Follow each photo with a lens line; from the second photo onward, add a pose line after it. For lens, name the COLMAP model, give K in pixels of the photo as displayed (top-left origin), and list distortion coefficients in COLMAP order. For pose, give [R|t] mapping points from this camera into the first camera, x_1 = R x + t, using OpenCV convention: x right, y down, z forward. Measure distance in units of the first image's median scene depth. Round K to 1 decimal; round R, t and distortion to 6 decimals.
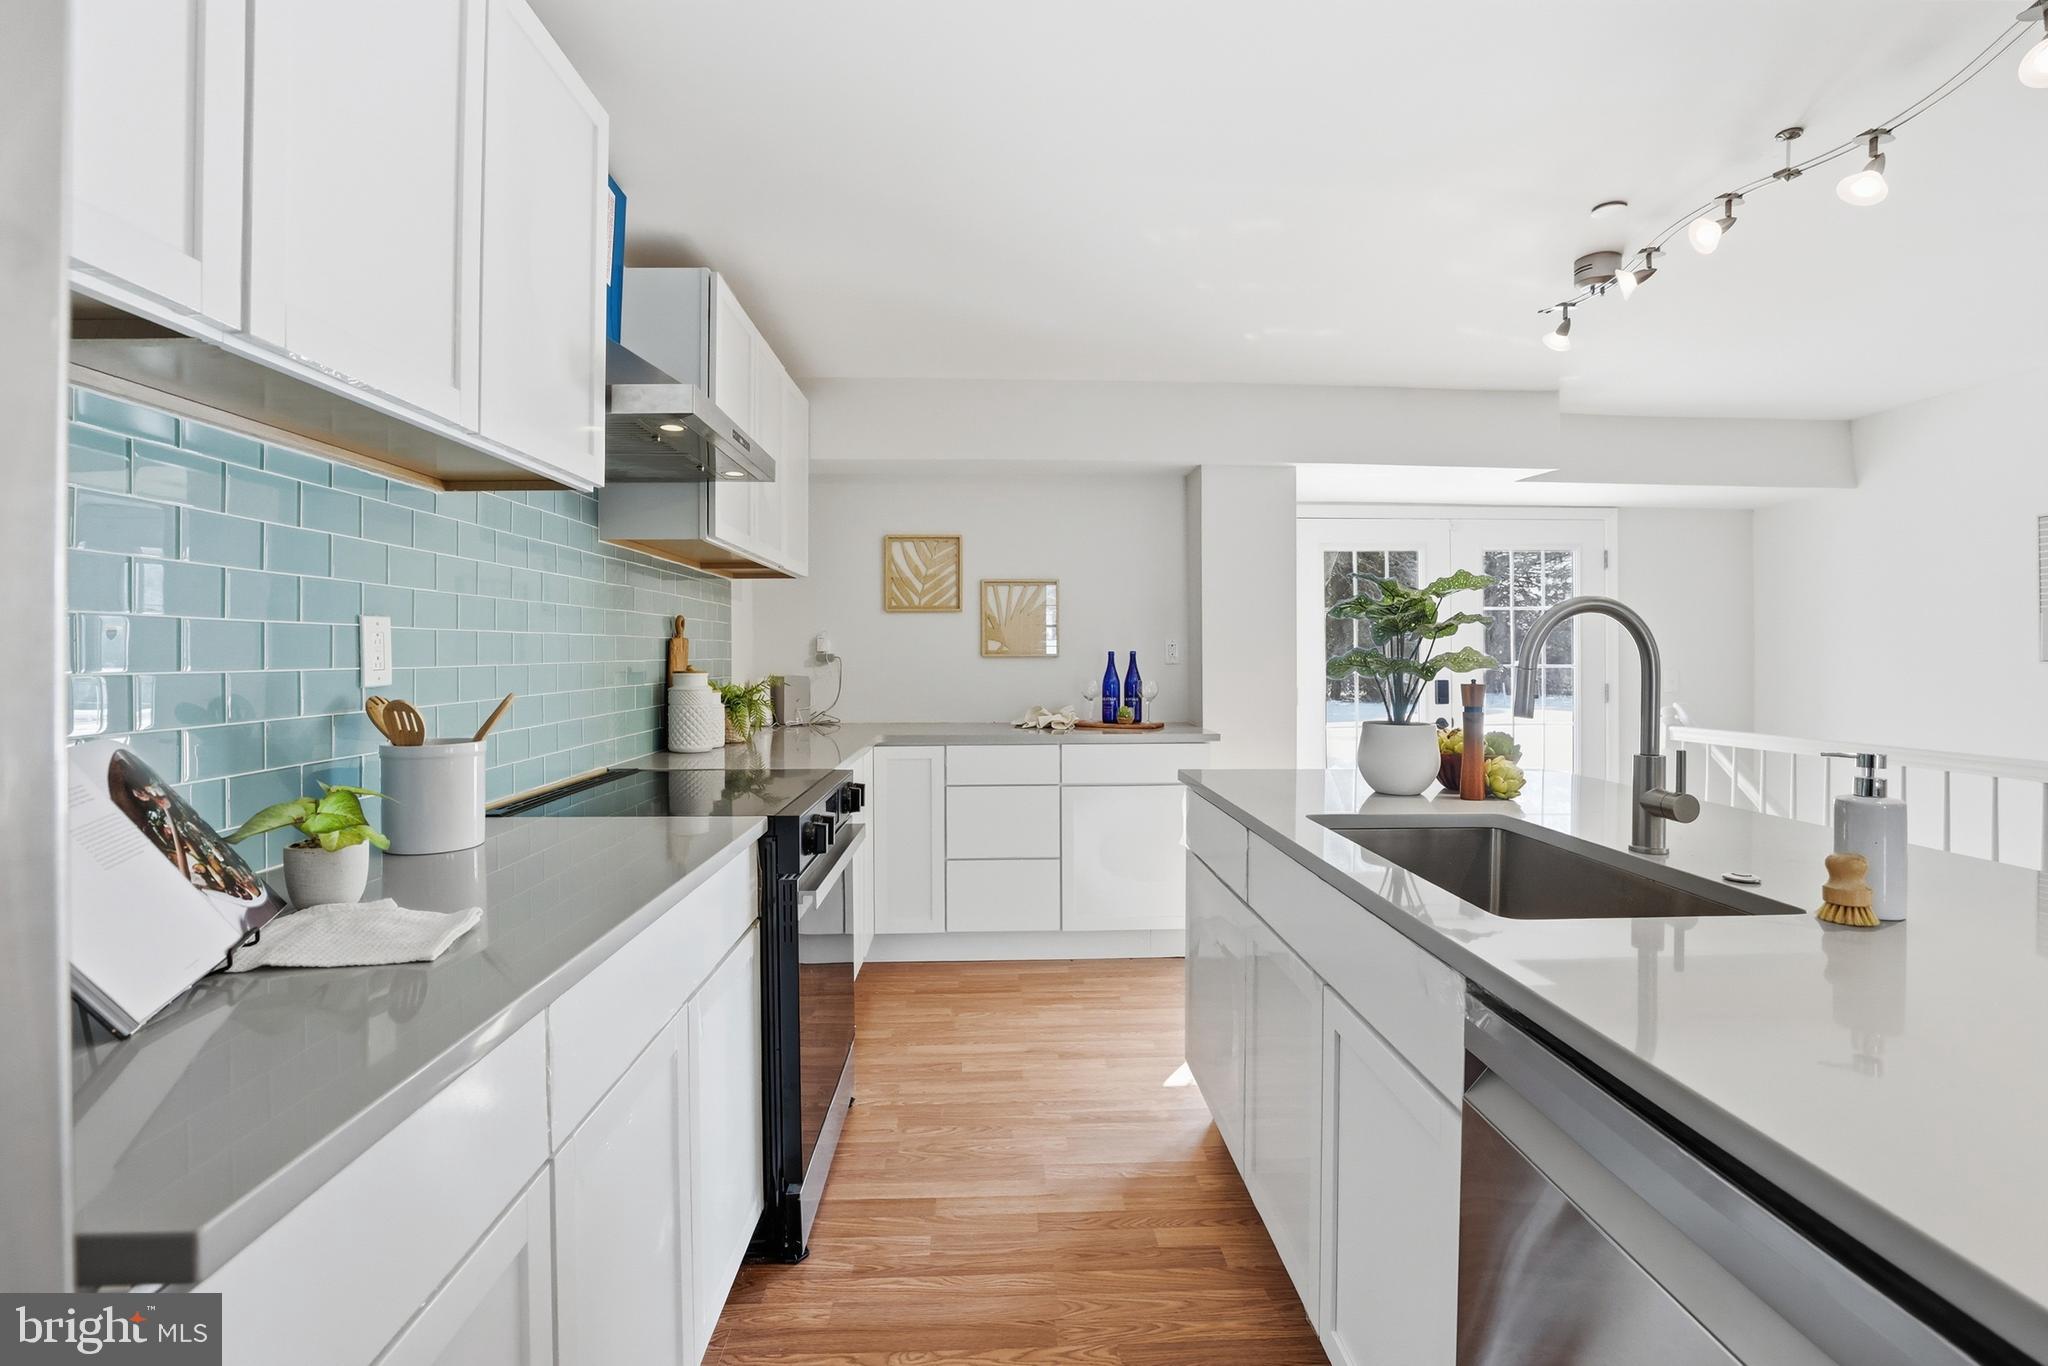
lens RADIAL K [[945.6, 0, 1023.6], [0, 945.6, 660.1], [0, 0, 1]] dist [-0.049071, 0.012715]
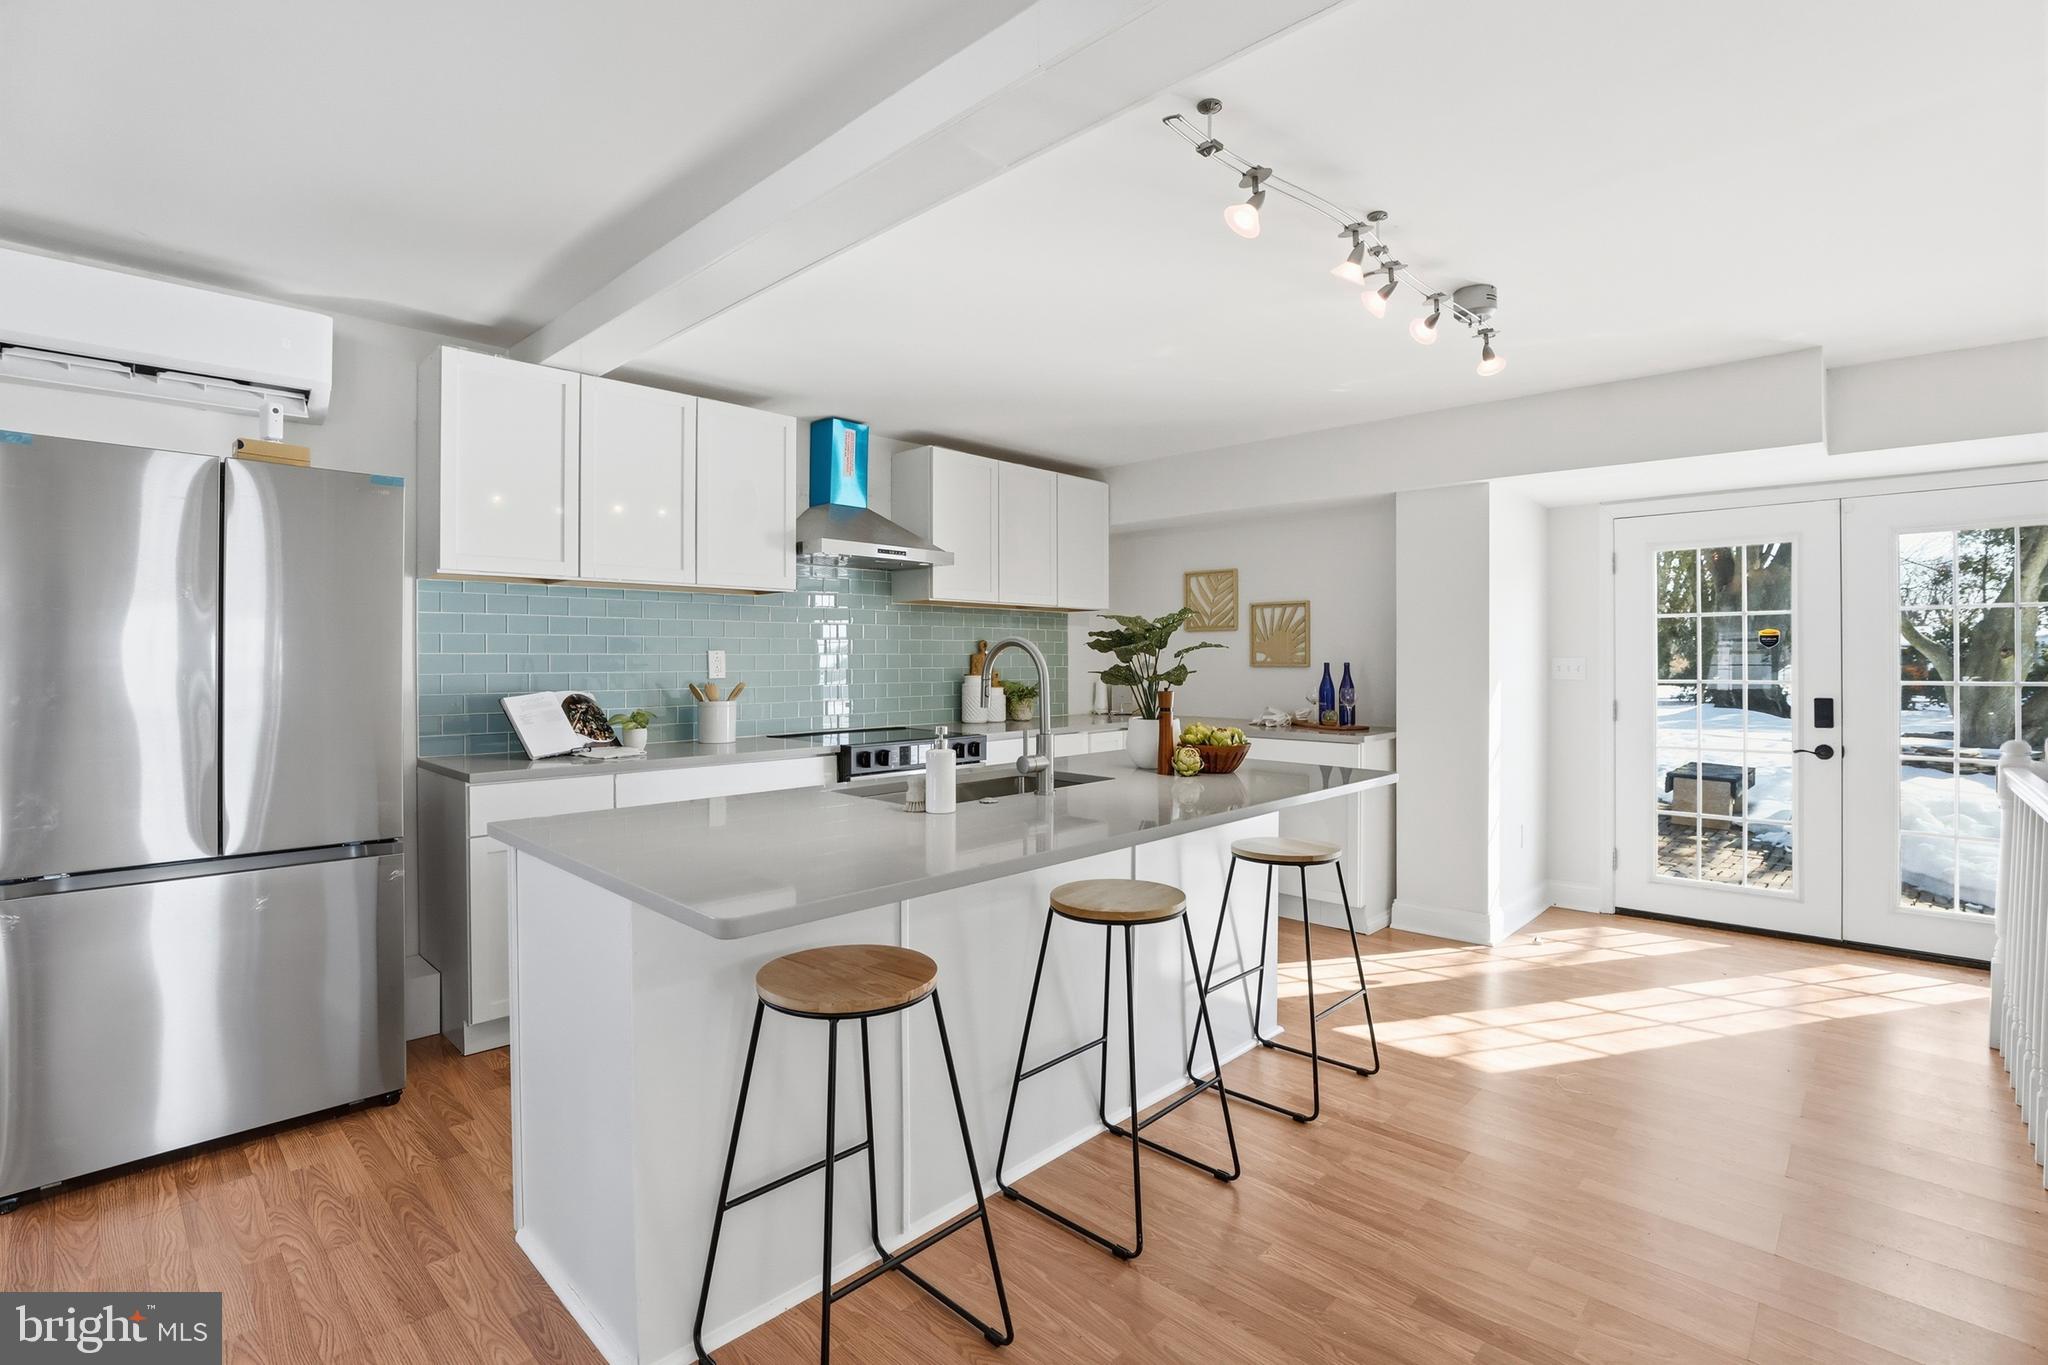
lens RADIAL K [[945.6, 0, 1023.6], [0, 945.6, 659.6], [0, 0, 1]] dist [-0.049071, 0.012715]
pose [[0.697893, -0.000360, -0.716202, 0.655318], [-0.004427, 0.999979, -0.004816, -0.005308], [0.716188, 0.006531, 0.697876, -0.067220]]
